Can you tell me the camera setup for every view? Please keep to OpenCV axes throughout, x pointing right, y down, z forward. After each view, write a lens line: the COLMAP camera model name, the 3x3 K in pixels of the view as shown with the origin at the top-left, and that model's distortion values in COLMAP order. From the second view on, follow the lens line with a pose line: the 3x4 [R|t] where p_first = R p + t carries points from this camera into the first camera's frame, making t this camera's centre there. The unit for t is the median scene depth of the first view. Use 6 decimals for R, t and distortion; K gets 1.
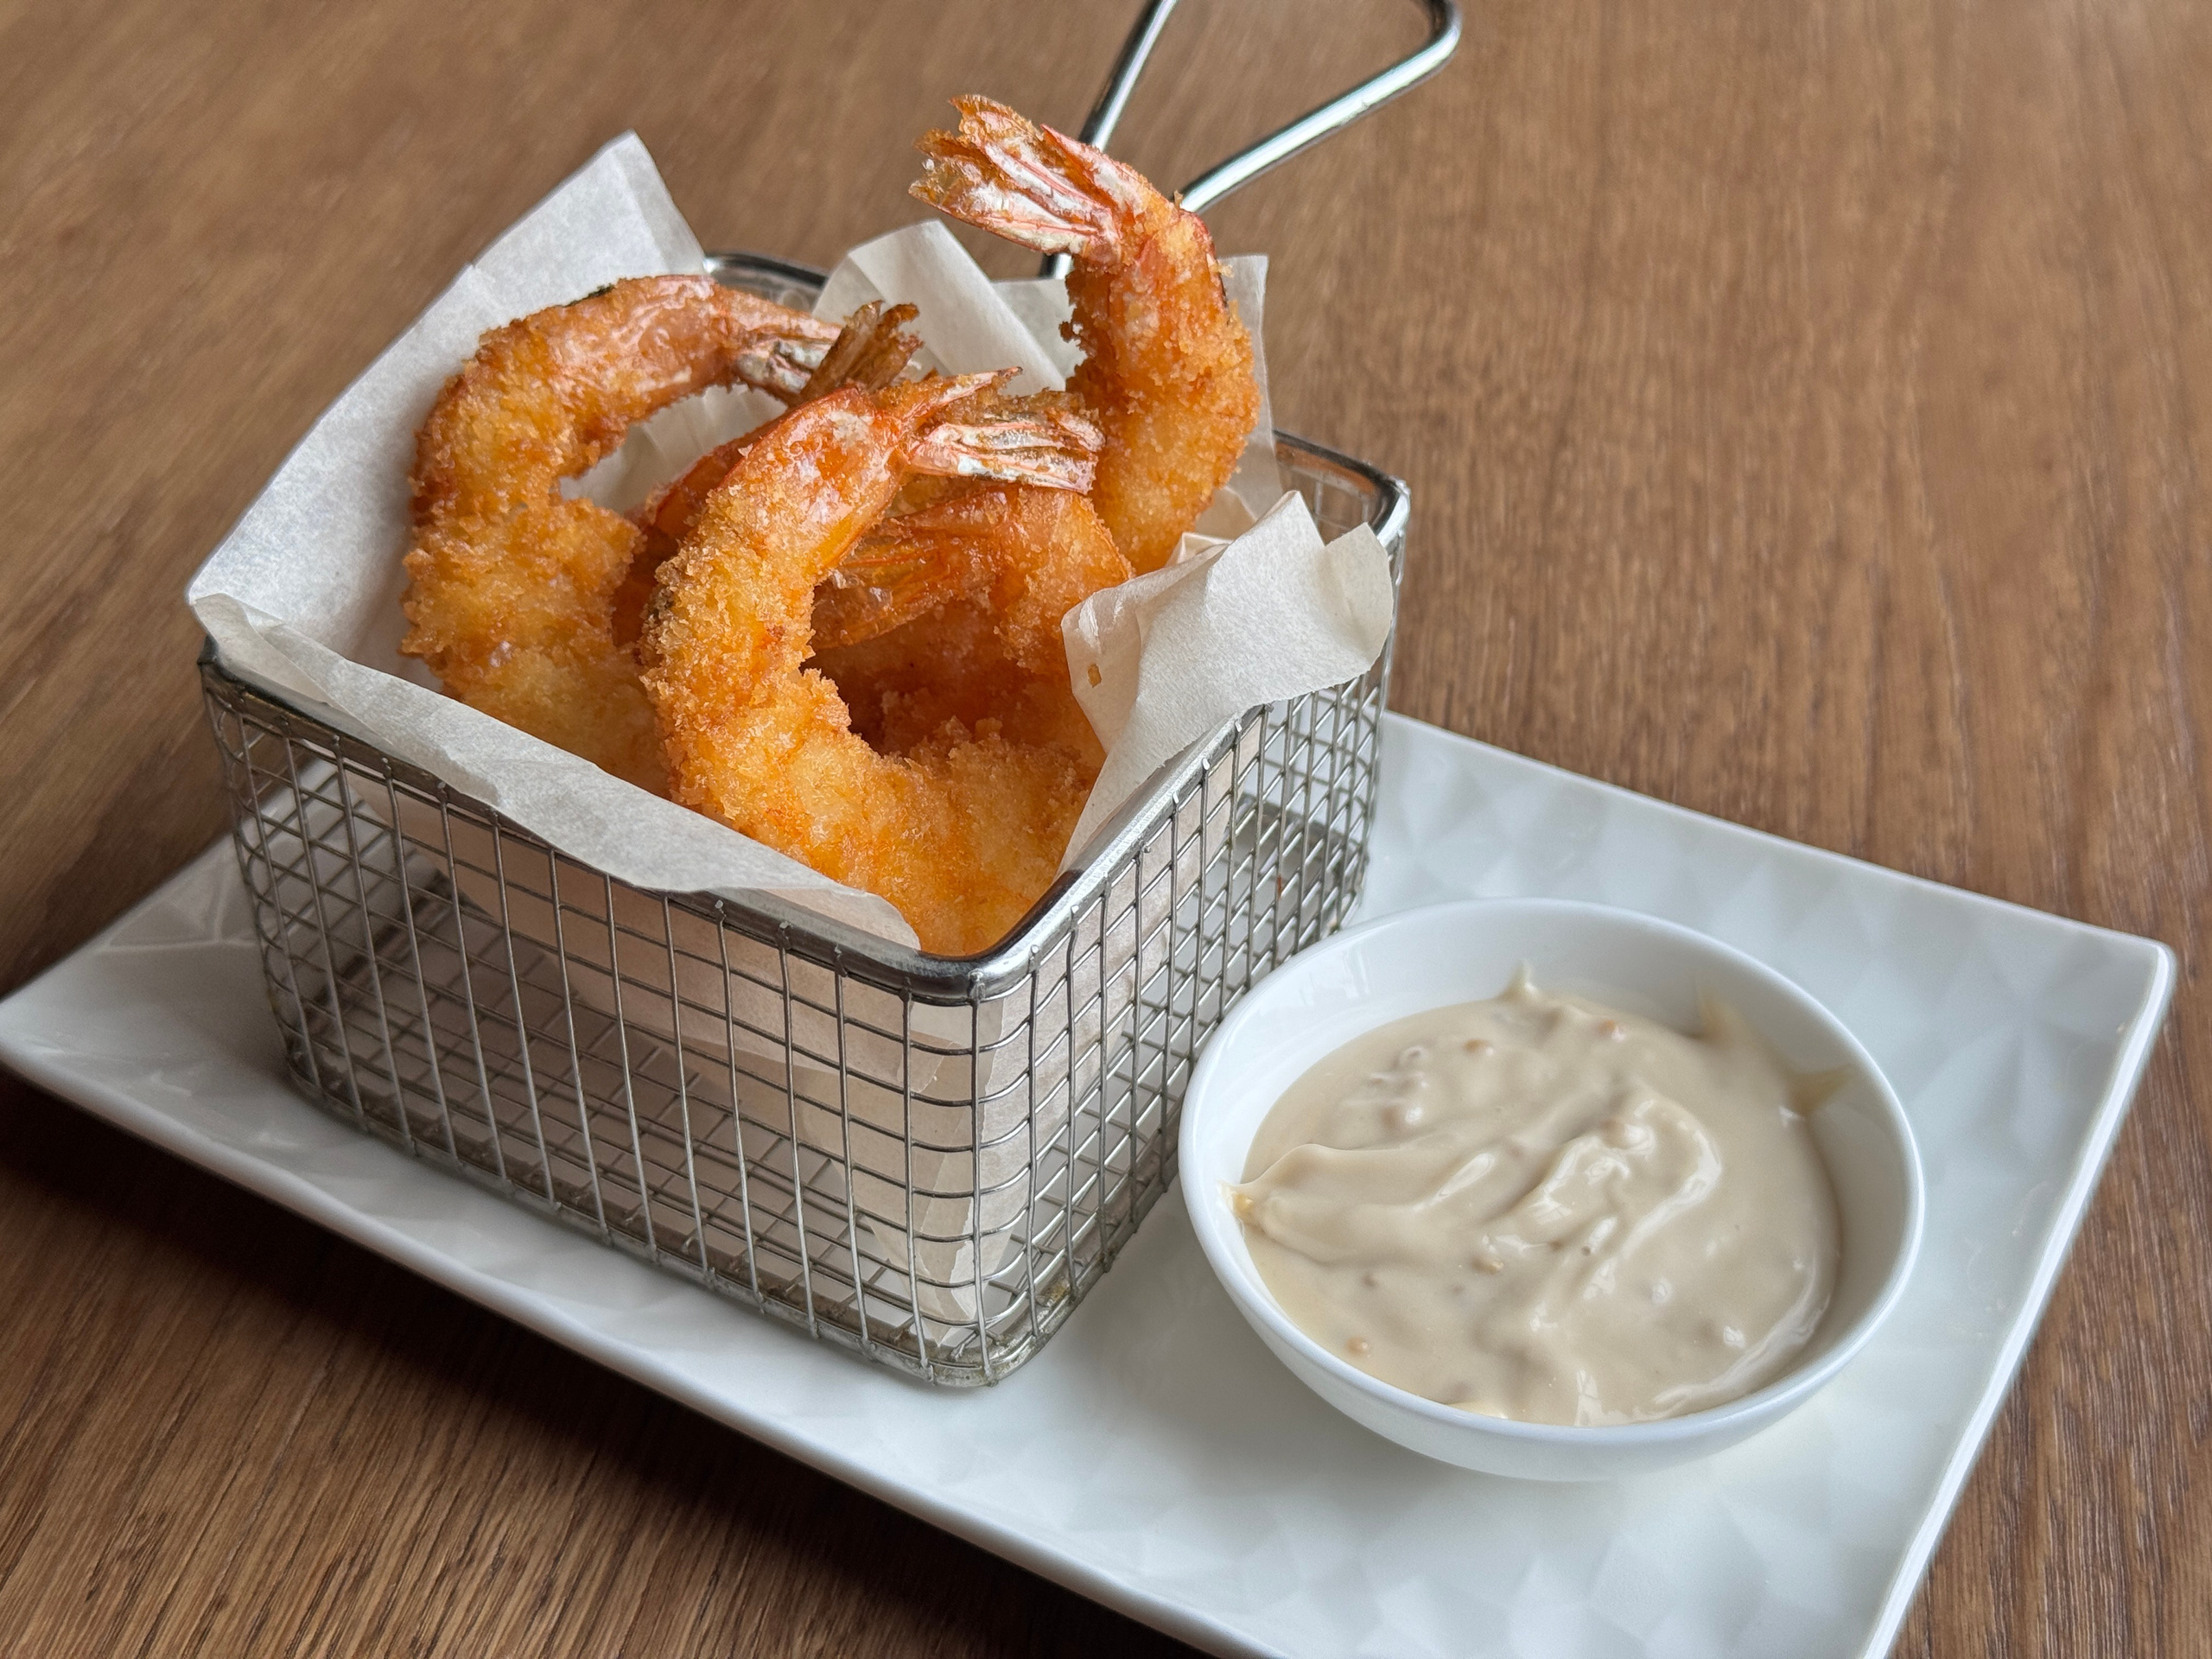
lens RADIAL K [[3185.1, 0, 1112.6], [0, 3185.1, 812.1], [0, 0, 1]] dist [0.109490, 0.000000]
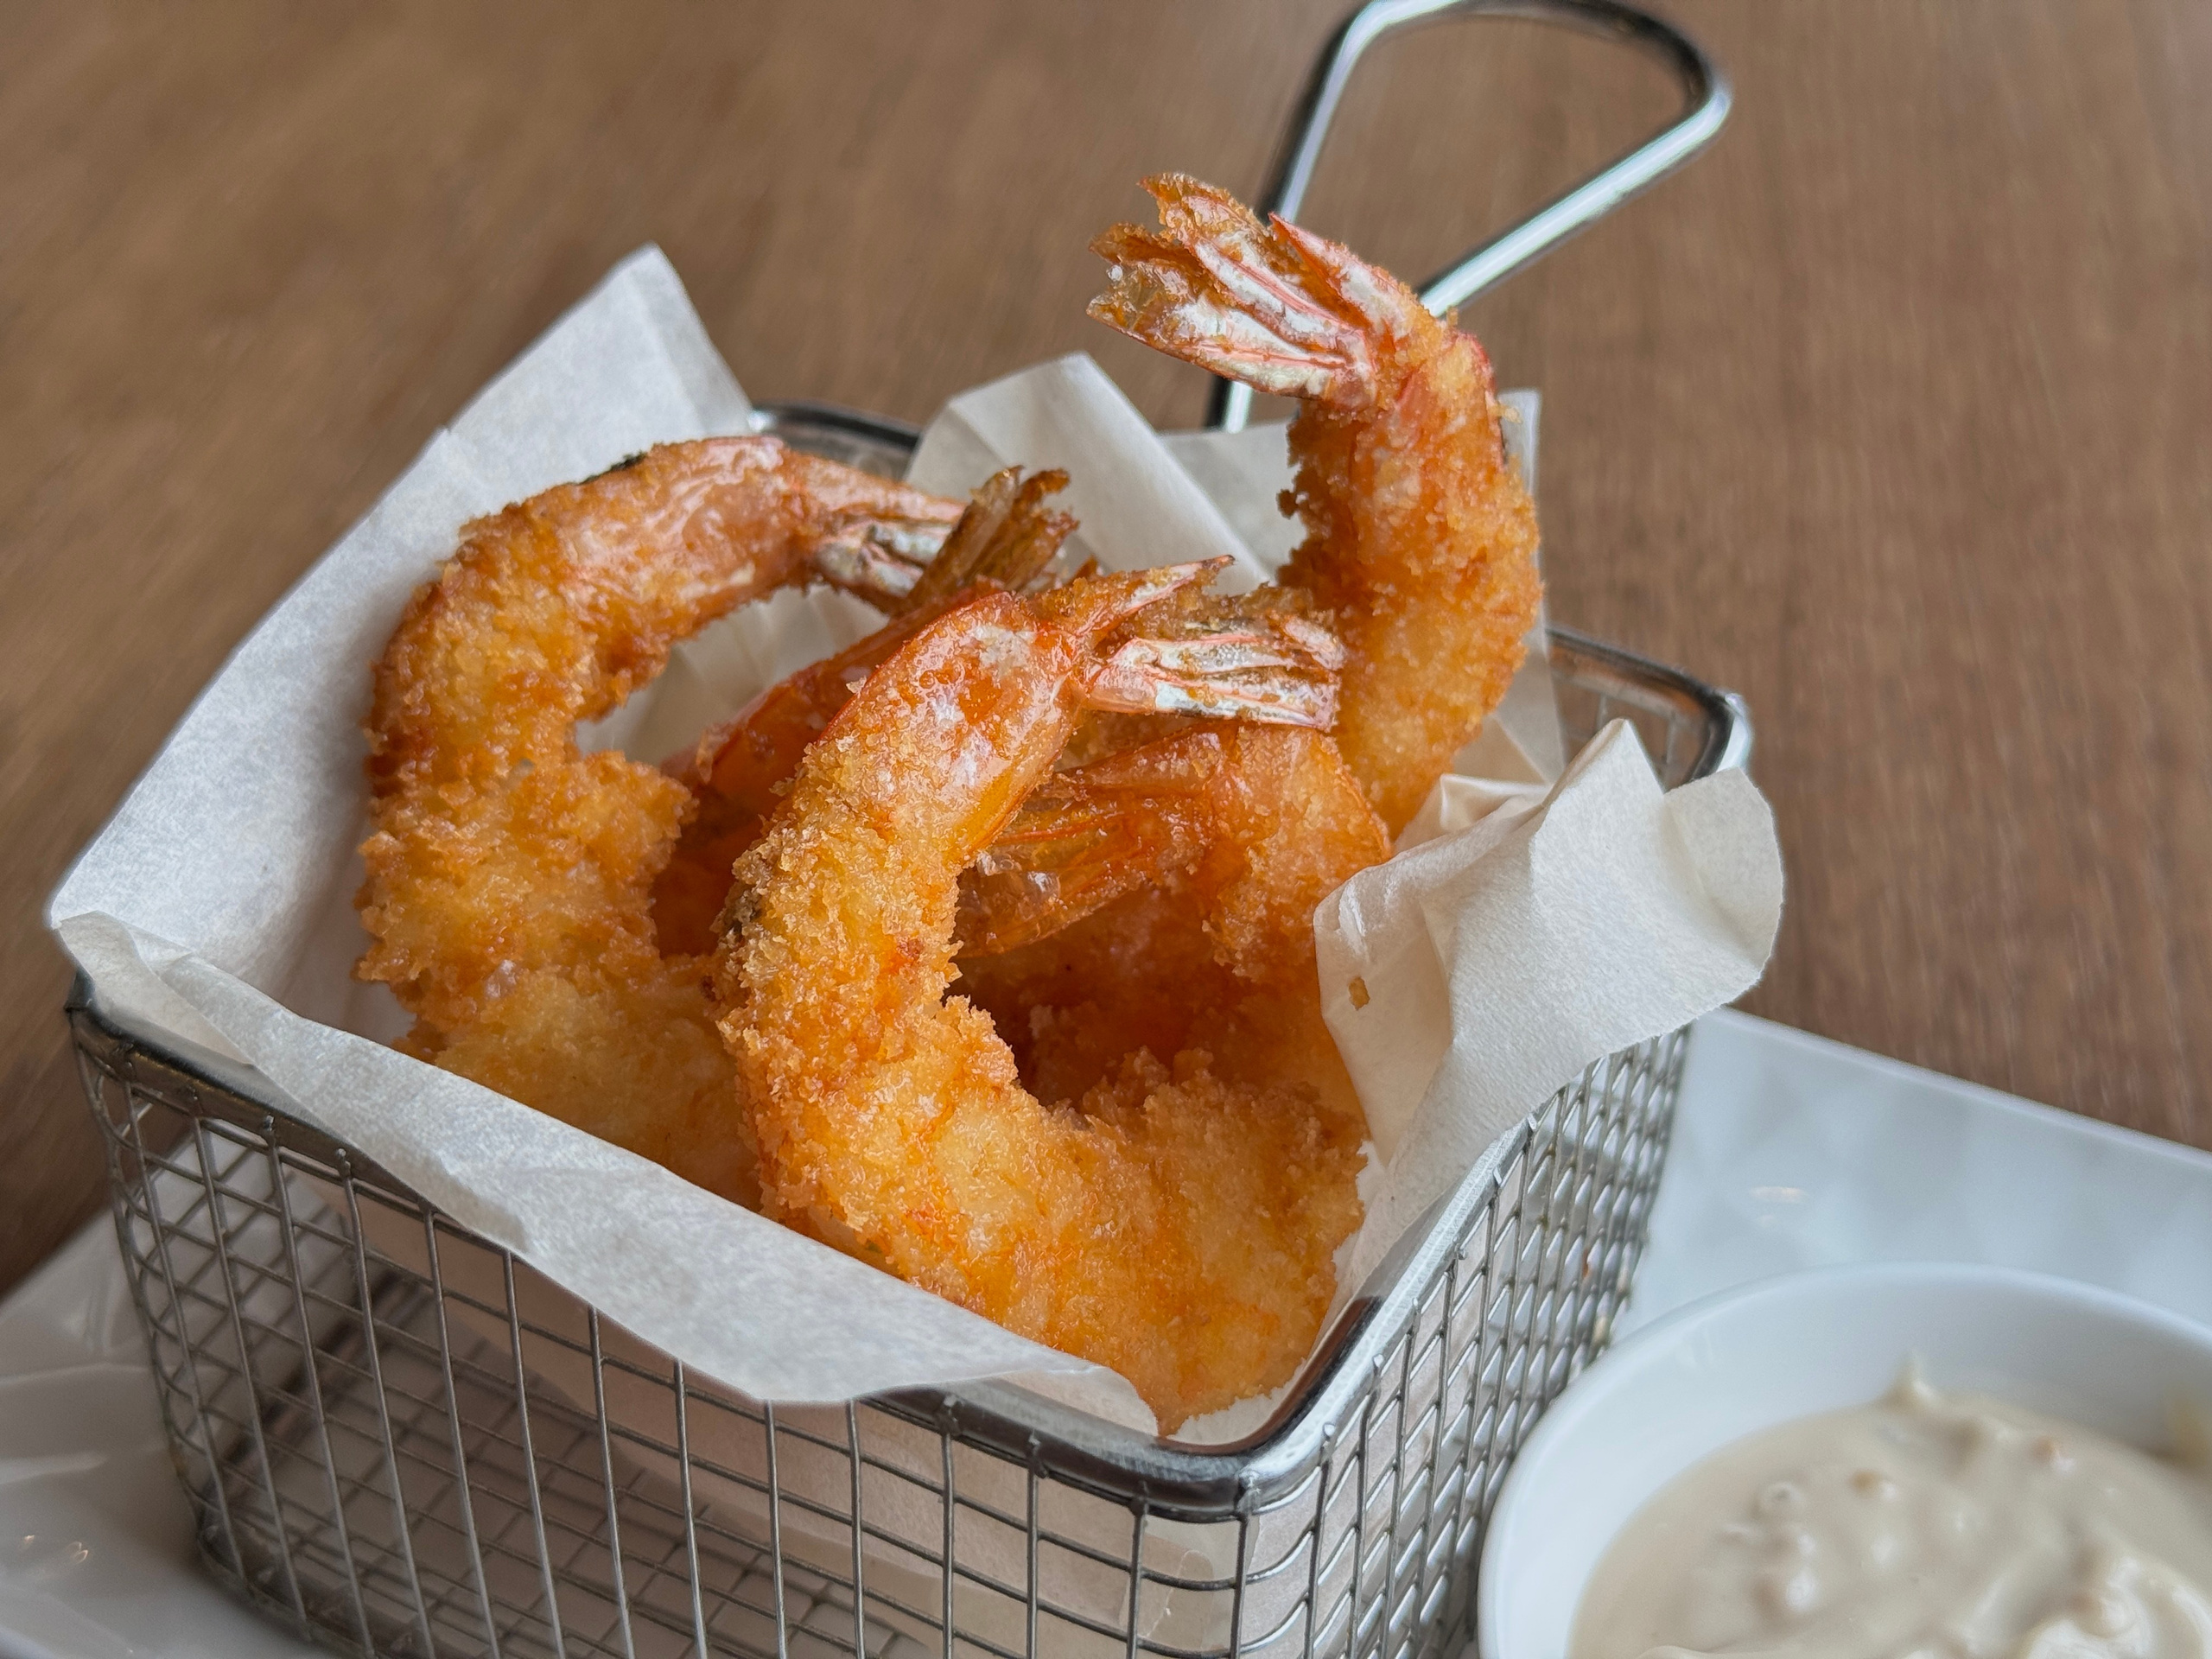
lens RADIAL K [[3185.1, 0, 1100.5], [0, 3185.1, 837.6], [0, 0, 1]] dist [0.109490, 0.000000]
pose [[0.999326, -0.023498, 0.028210, -0.078579], [0.024533, 0.999016, -0.036953, -0.050833], [-0.027314, 0.037620, 0.998919, 0.292897]]
